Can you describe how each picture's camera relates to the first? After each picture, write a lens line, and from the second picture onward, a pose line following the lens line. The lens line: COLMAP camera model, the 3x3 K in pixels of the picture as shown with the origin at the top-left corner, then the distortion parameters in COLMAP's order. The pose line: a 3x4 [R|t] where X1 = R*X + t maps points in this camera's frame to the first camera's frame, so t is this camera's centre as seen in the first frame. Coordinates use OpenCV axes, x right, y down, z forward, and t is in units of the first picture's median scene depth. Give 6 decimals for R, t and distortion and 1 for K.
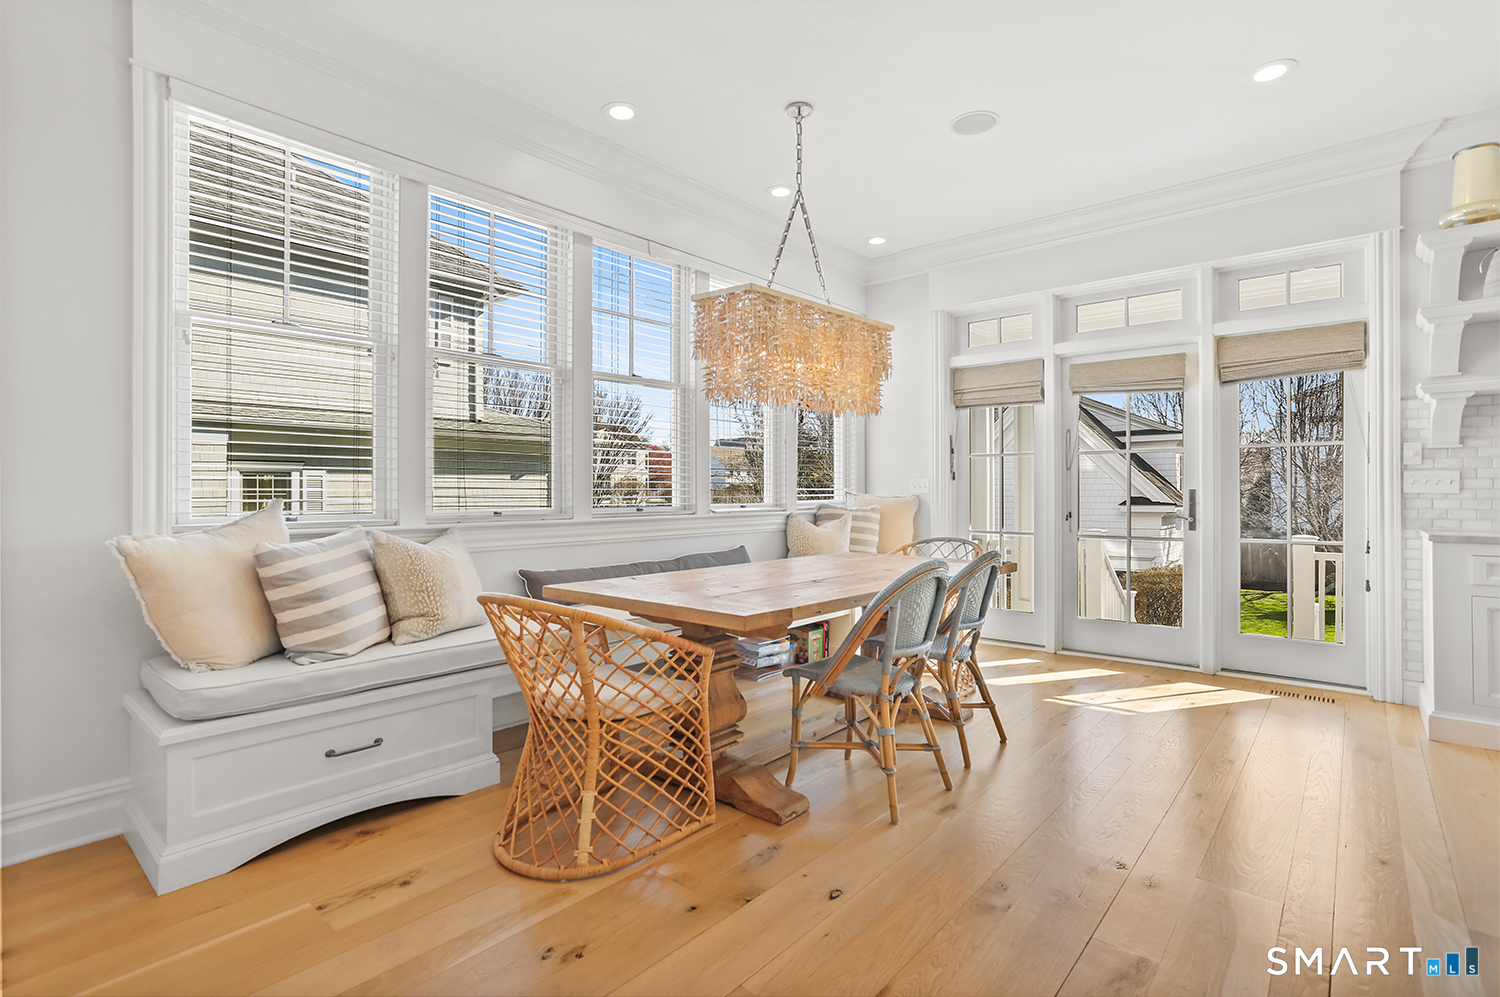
lens RADIAL K [[723.6, 0, 749.4], [0, 723.6, 491.8], [0, 0, 1]] dist [0.019420, 0.000682]
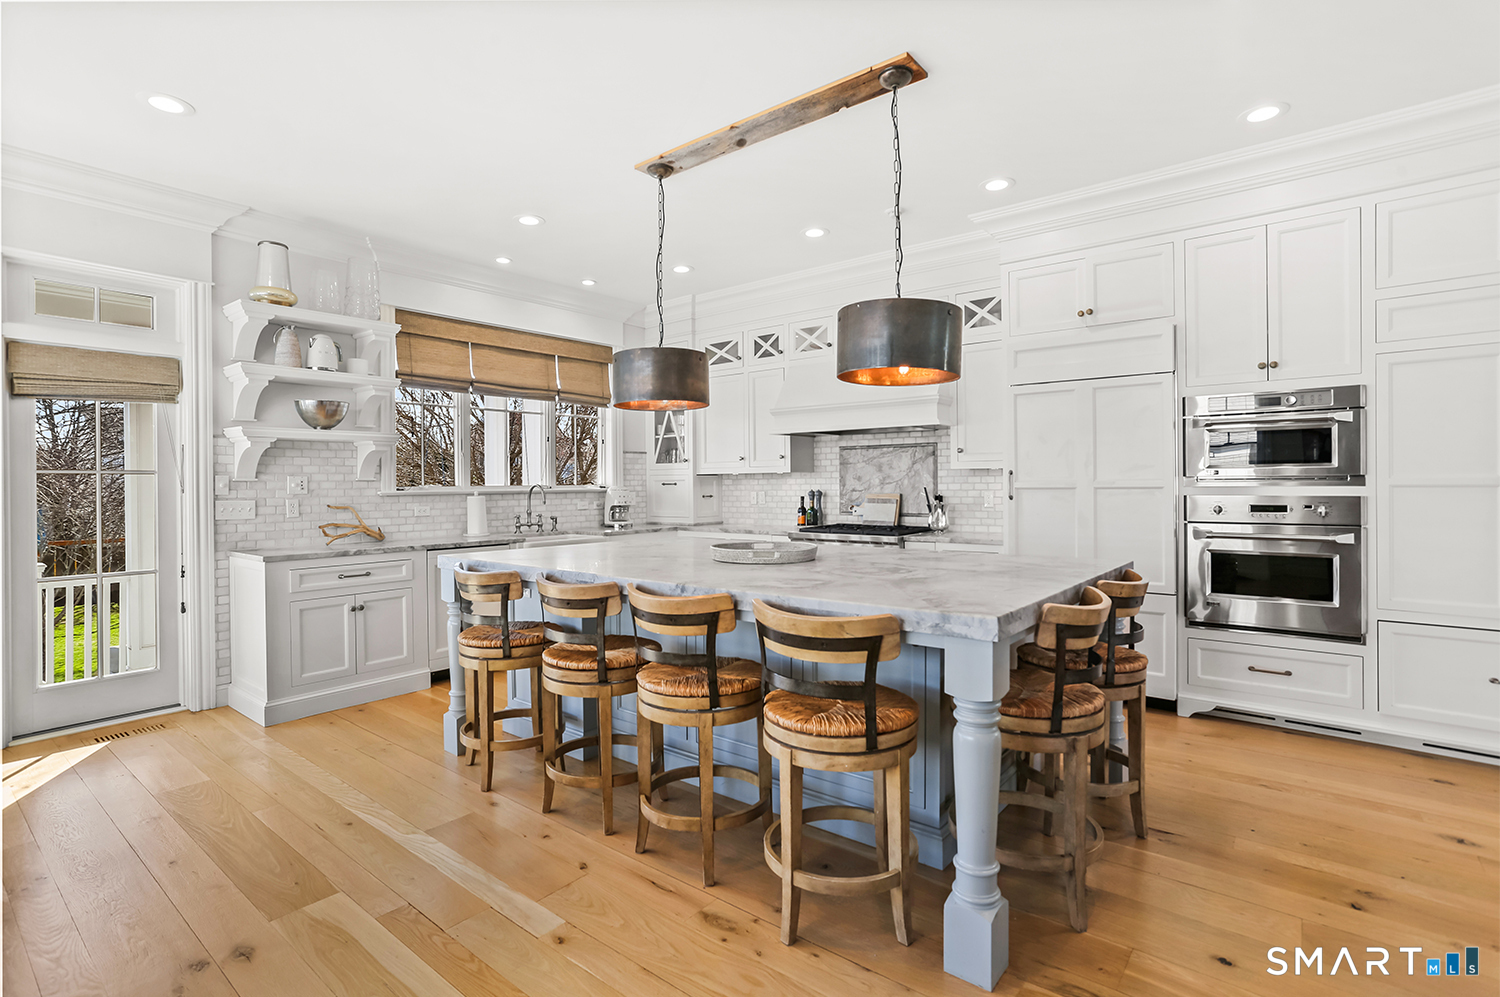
lens RADIAL K [[723.6, 0, 751.0], [0, 723.6, 490.2], [0, 0, 1]] dist [0.019420, 0.000682]
pose [[-0.019157, -0.006290, 0.999797, -0.248441], [0.007162, 0.999954, 0.006428, -0.045871], [-0.999791, 0.007284, -0.019111, 0.202868]]
